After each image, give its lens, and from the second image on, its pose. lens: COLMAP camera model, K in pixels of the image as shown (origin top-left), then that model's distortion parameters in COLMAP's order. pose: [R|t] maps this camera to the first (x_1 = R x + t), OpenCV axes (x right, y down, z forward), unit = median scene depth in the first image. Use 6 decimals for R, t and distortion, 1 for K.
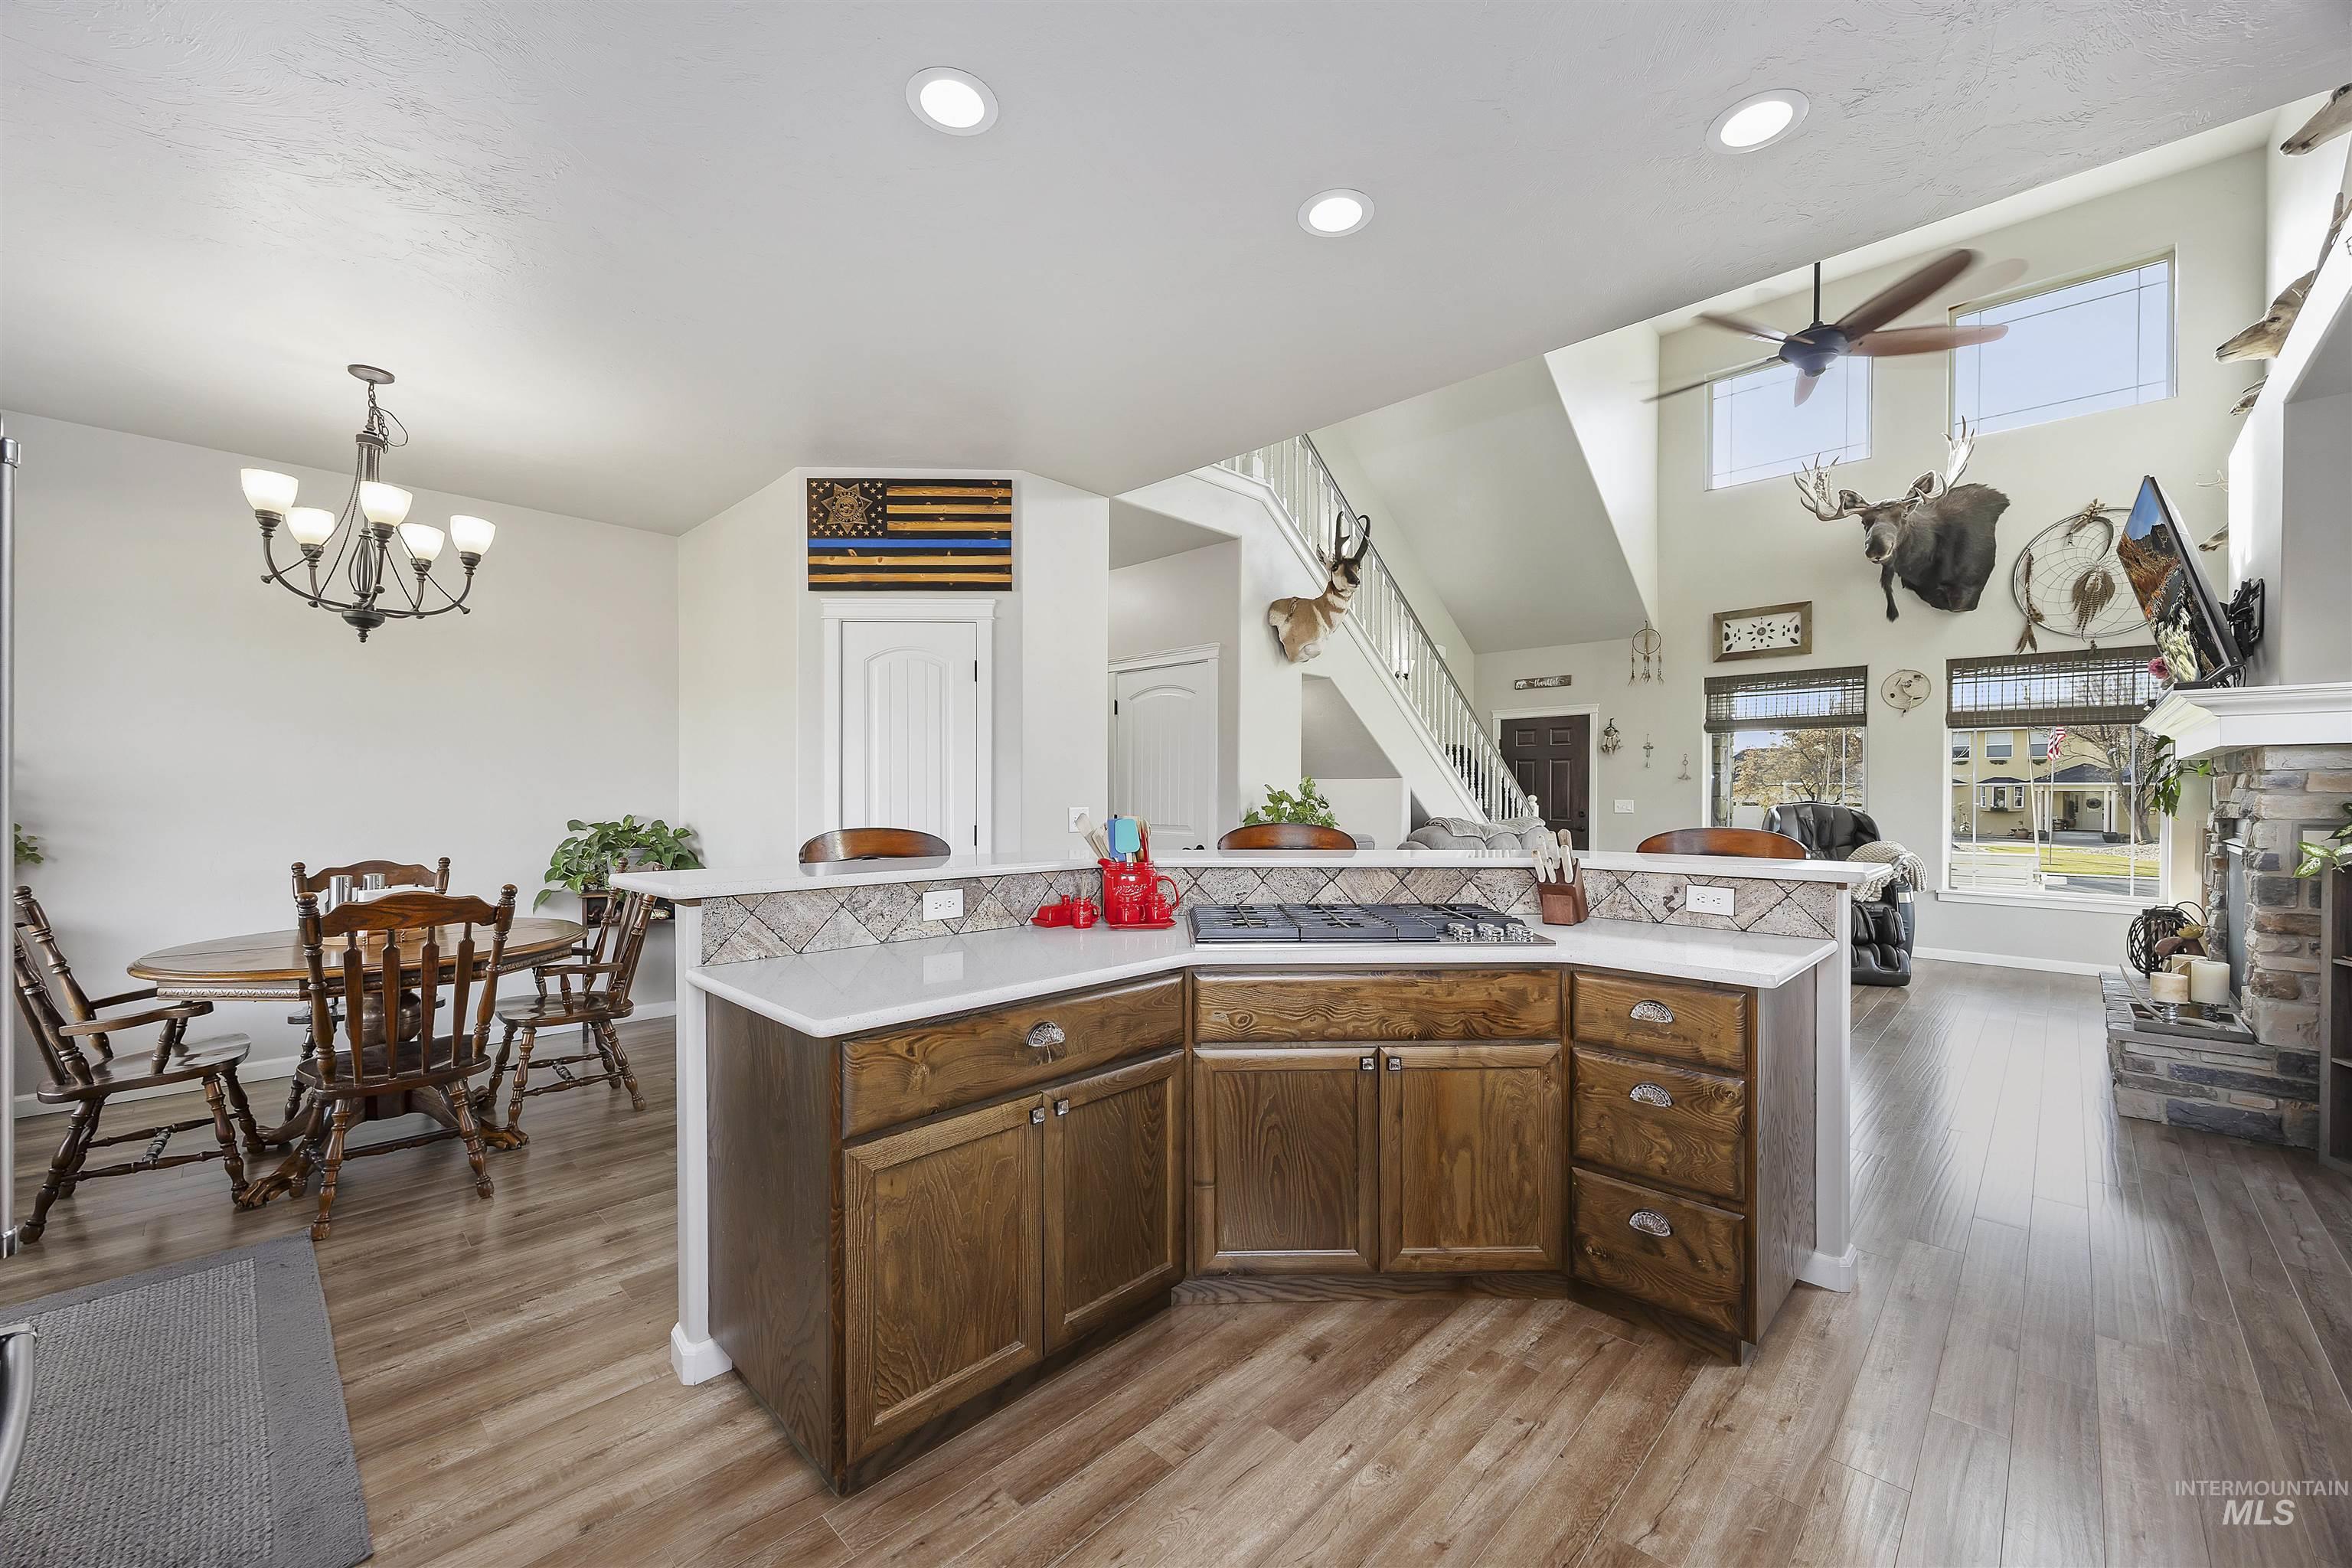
lens RADIAL K [[914.0, 0, 1188.3], [0, 914.0, 797.6], [0, 0, 1]] dist [0.001032, -0.000022]
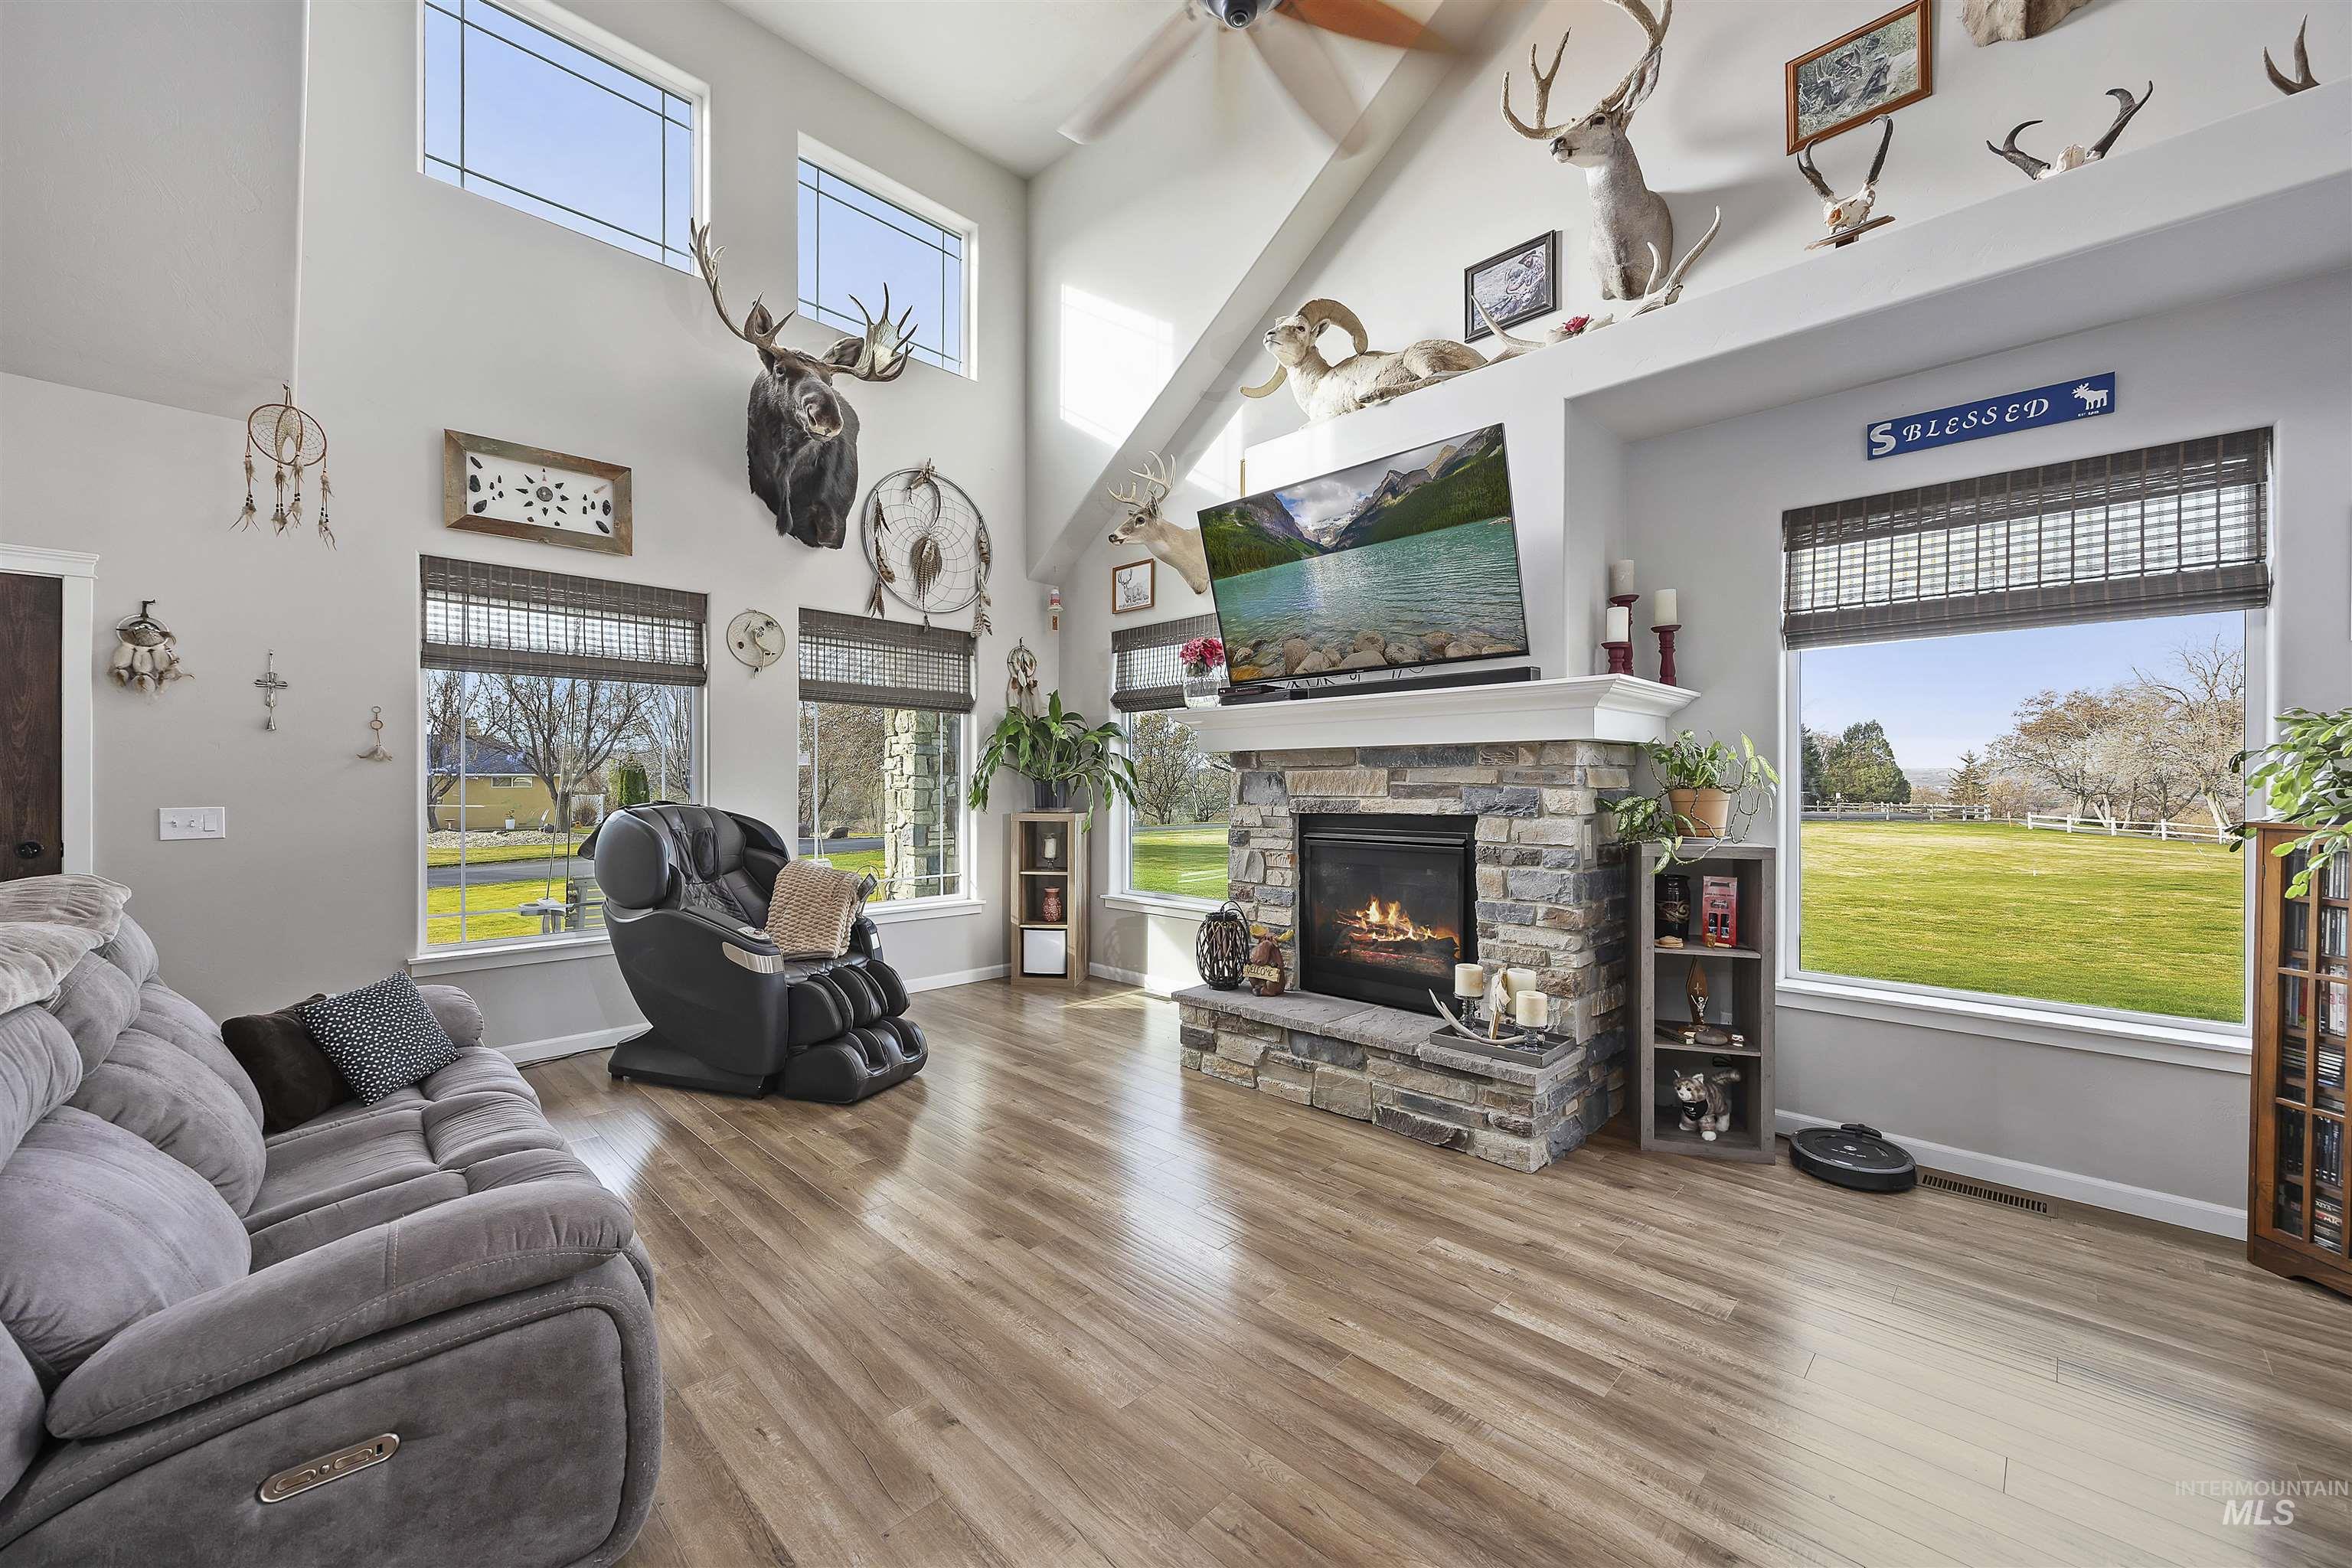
lens RADIAL K [[899.8, 0, 1176.0], [0, 899.8, 784.0], [0, 0, 1]] dist [0.000439, -0.000058]
pose [[0.011288, -0.004653, 0.999925, 0.172500], [0.006032, 0.999971, 0.004586, -0.015011], [-0.999918, 0.005980, 0.011316, 1.181430]]
